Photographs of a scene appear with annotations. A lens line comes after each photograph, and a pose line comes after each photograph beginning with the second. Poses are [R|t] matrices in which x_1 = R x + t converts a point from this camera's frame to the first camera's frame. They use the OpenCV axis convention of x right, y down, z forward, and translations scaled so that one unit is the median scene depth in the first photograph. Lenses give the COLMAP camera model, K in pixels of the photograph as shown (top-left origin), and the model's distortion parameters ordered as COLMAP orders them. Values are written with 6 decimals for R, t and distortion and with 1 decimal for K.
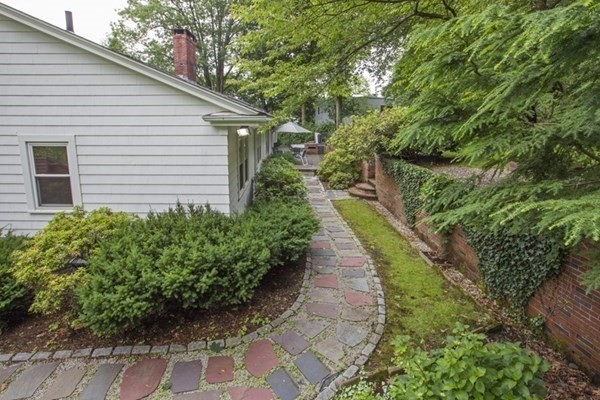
lens RADIAL K [[328.4, 0, 299.3], [0, 328.4, 199.4], [0, 0, 1]] dist [-0.002966, -0.000455]
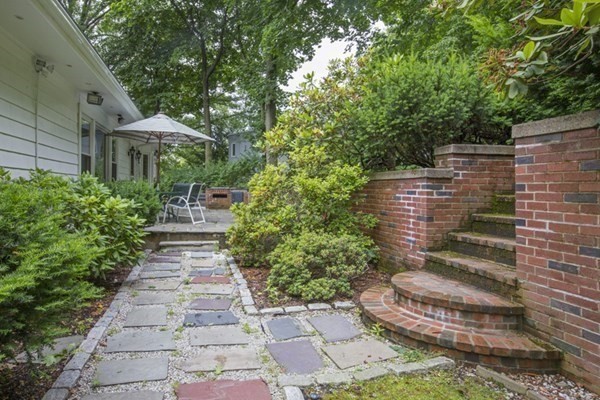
lens RADIAL K [[405.9, 0, 299.2], [0, 405.9, 201.2], [0, 0, 1]] dist [0.006812, 0.001147]
pose [[0.977339, 0.001063, 0.211679, 0.045352], [0.041009, 0.980092, -0.194262, -0.043884], [-0.207671, 0.198541, 0.957838, 0.690250]]
